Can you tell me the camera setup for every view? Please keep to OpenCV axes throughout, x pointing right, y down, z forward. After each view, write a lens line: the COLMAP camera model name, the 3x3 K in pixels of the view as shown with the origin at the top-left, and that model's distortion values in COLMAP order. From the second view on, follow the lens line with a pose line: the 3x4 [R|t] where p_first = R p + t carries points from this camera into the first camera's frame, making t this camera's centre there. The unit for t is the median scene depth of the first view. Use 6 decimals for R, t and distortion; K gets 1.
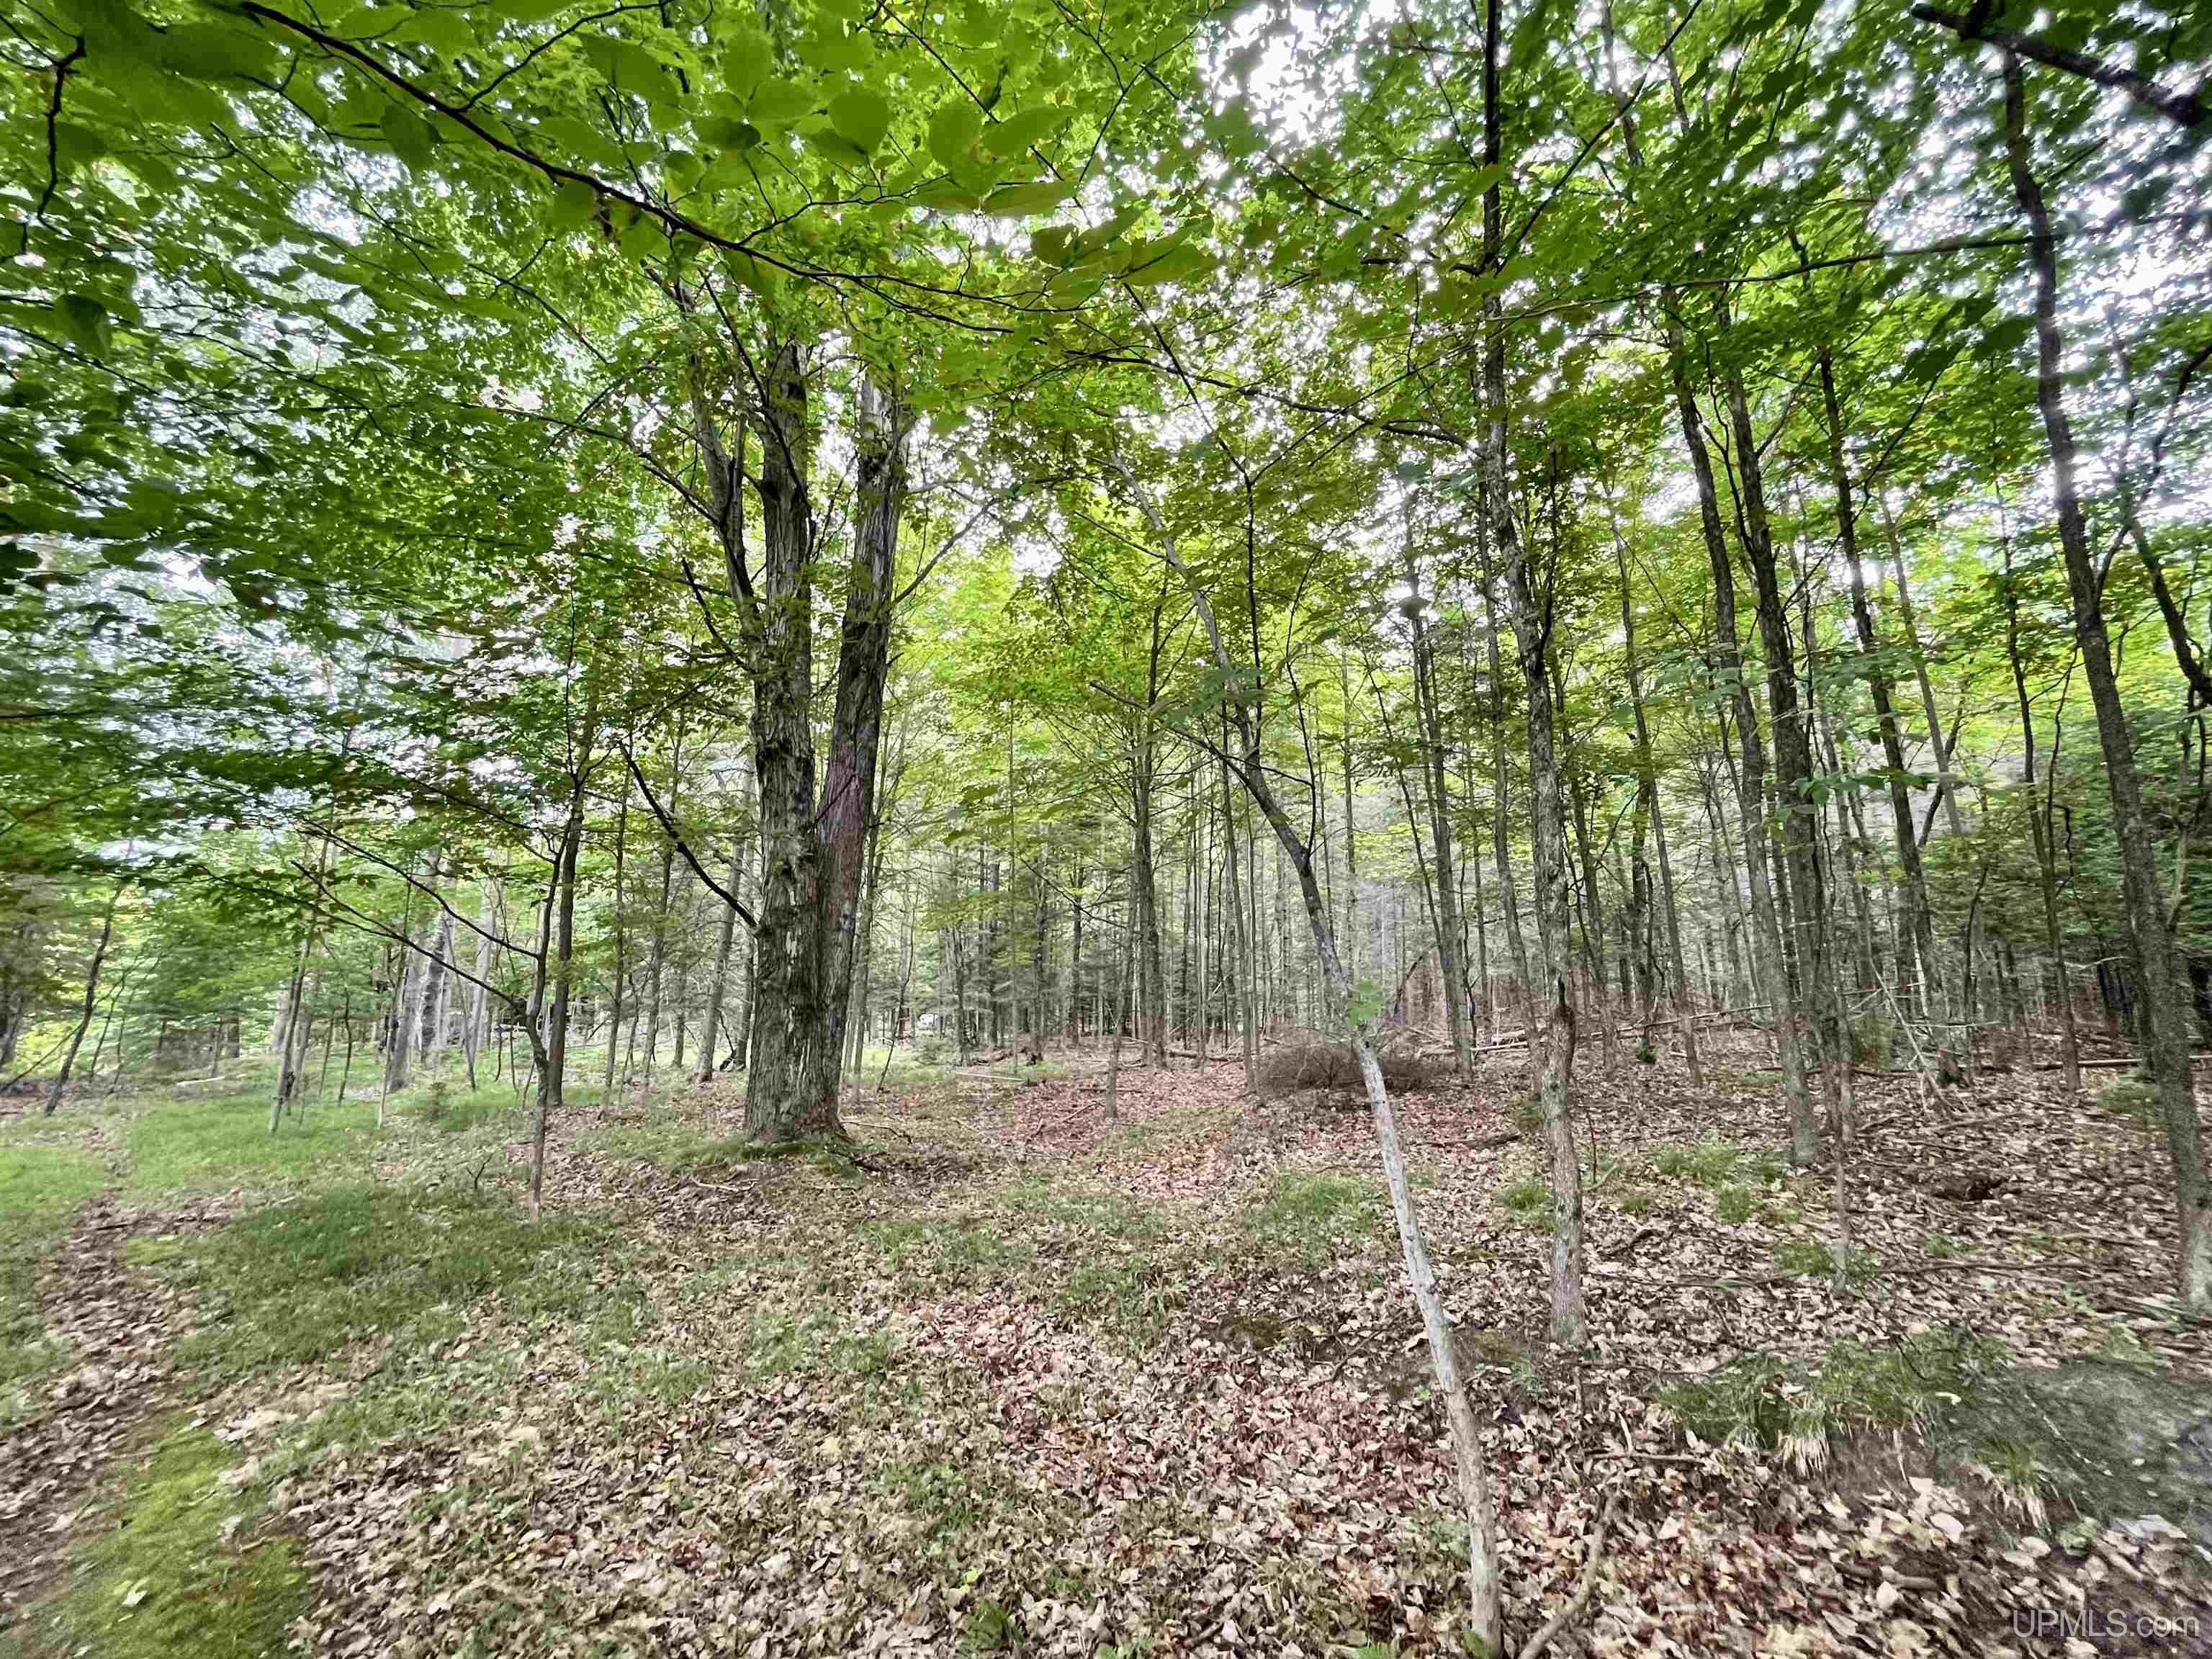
lens RADIAL K [[887.8, 0, 1103.6], [0, 887.8, 828.1], [0, 0, 1]] dist [-0.008287, 0.000785]
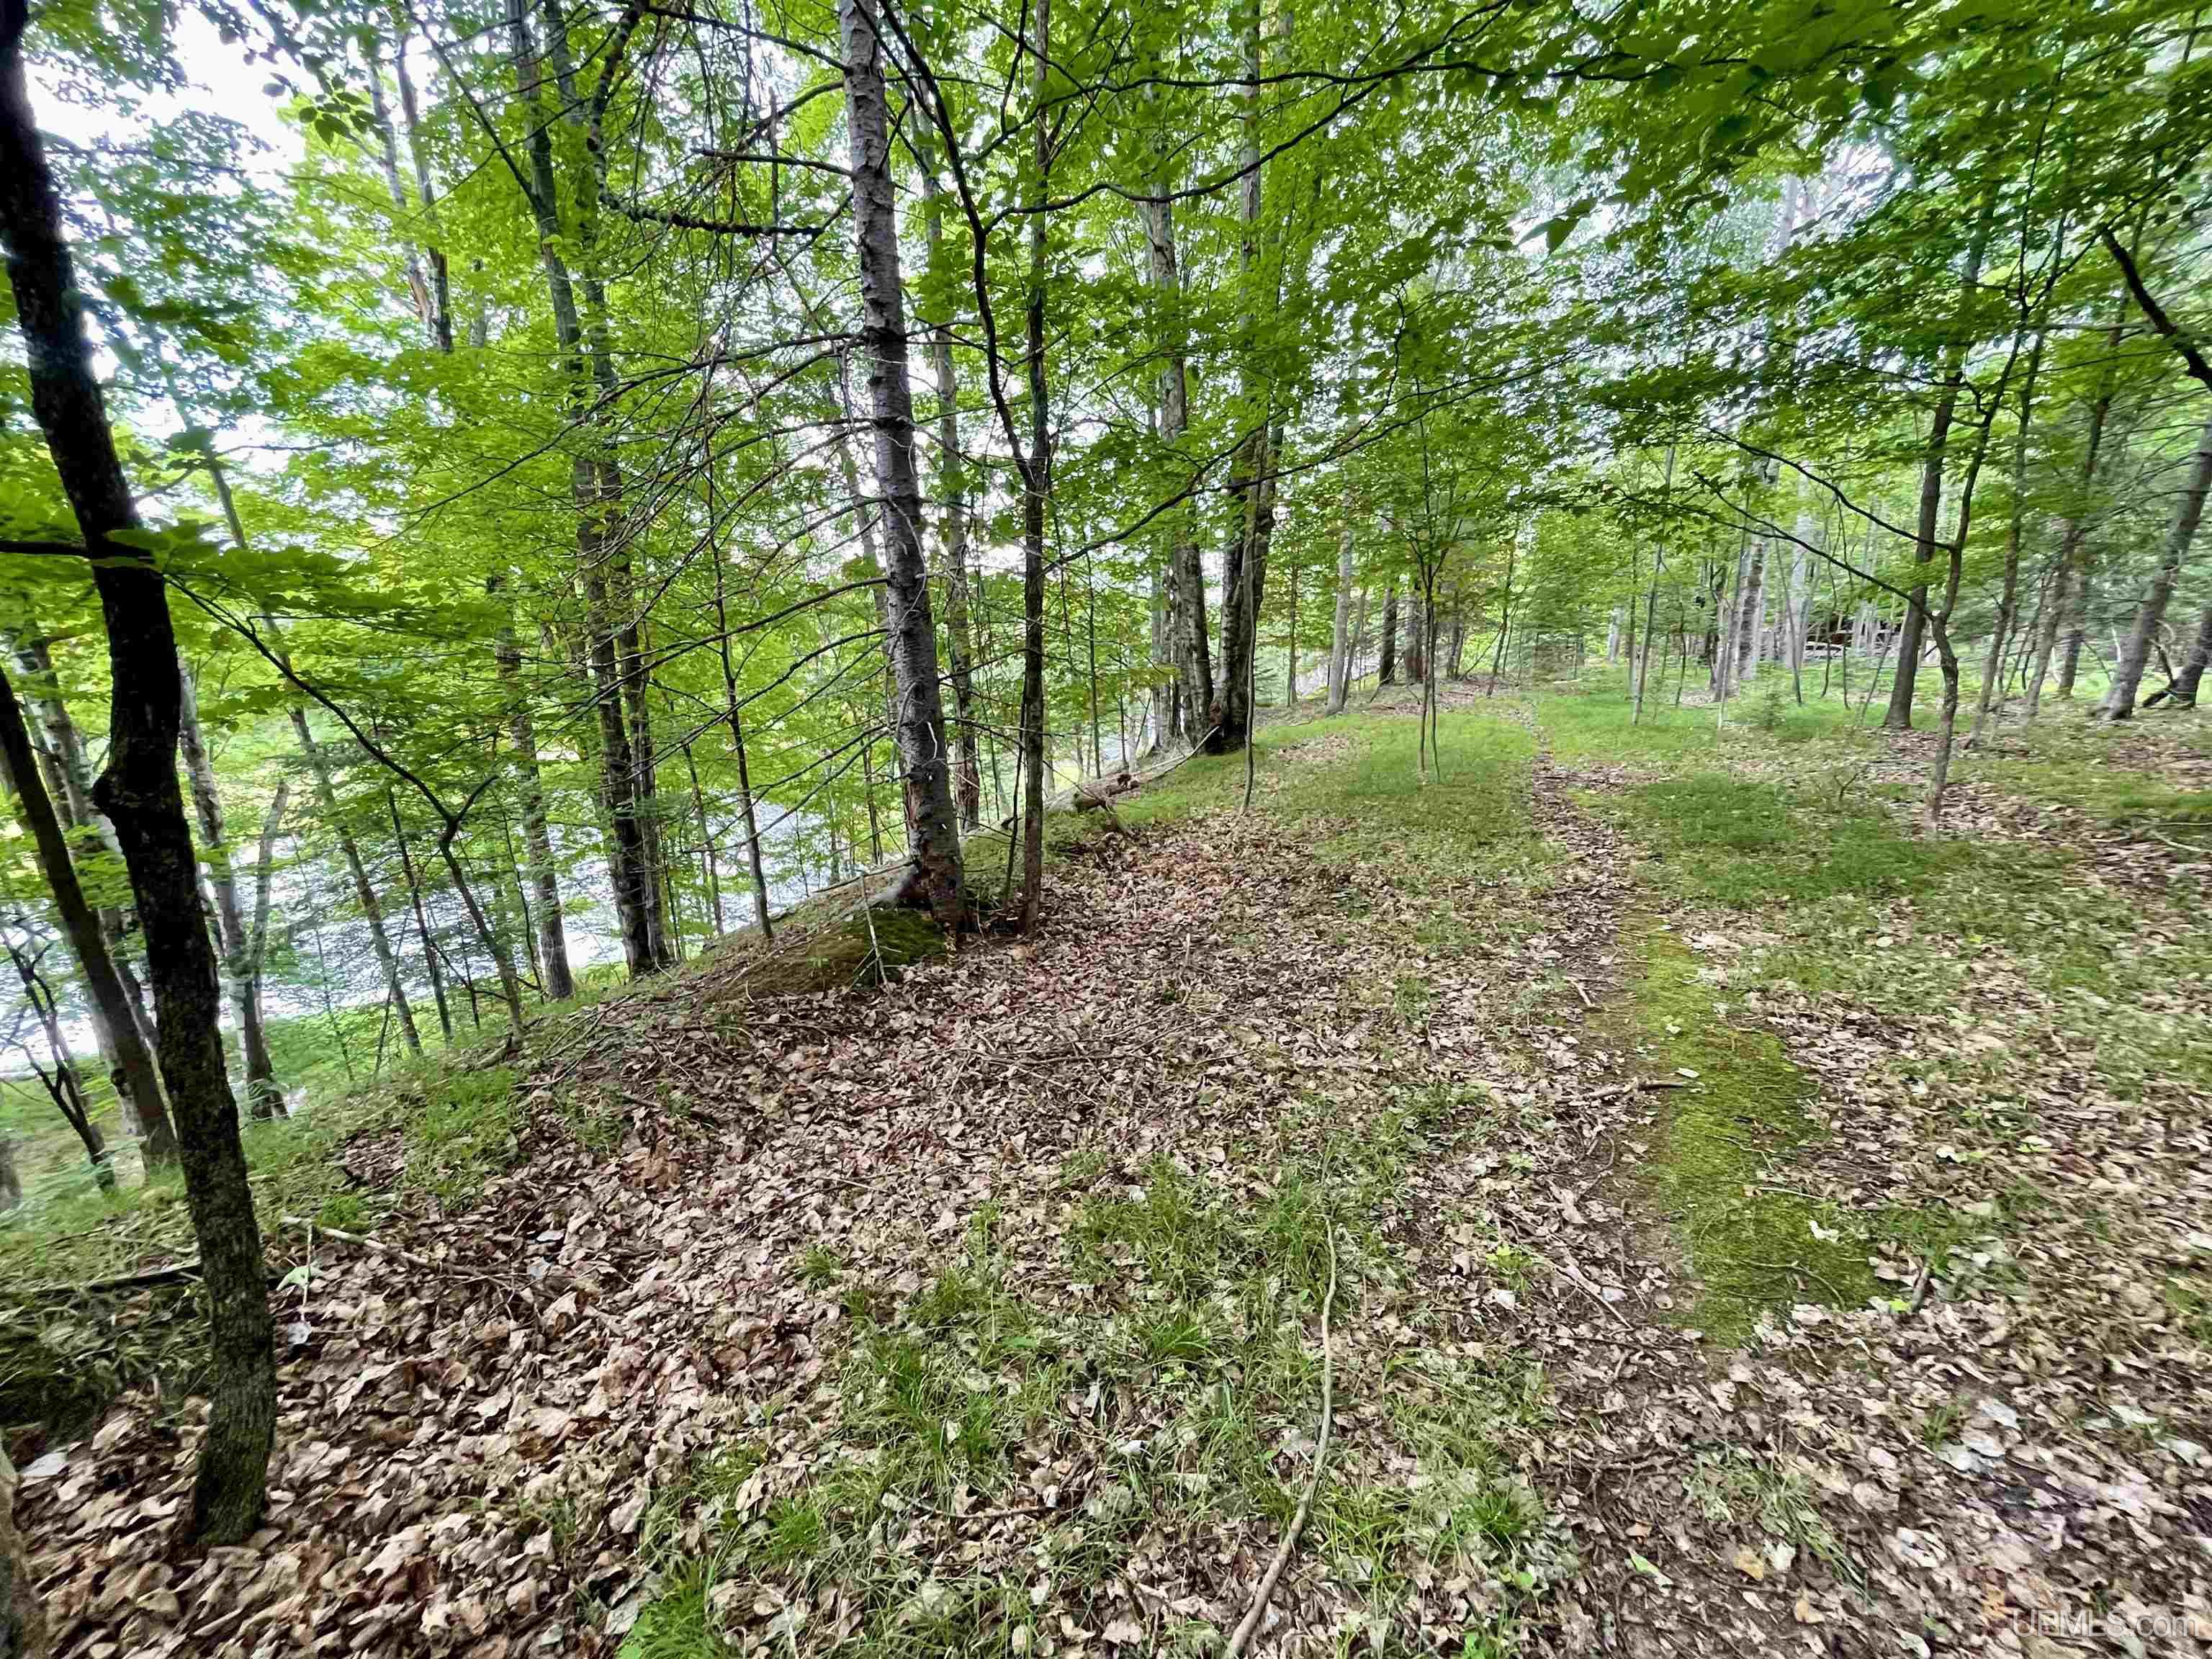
lens RADIAL K [[887.8, 0, 1105.2], [0, 887.8, 836.4], [0, 0, 1]] dist [-0.008287, 0.000785]
pose [[0.325830, 0.217533, -0.920062, -0.129931], [0.189405, 0.938421, 0.288949, 0.014006], [0.926262, -0.268413, 0.264564, -0.086512]]
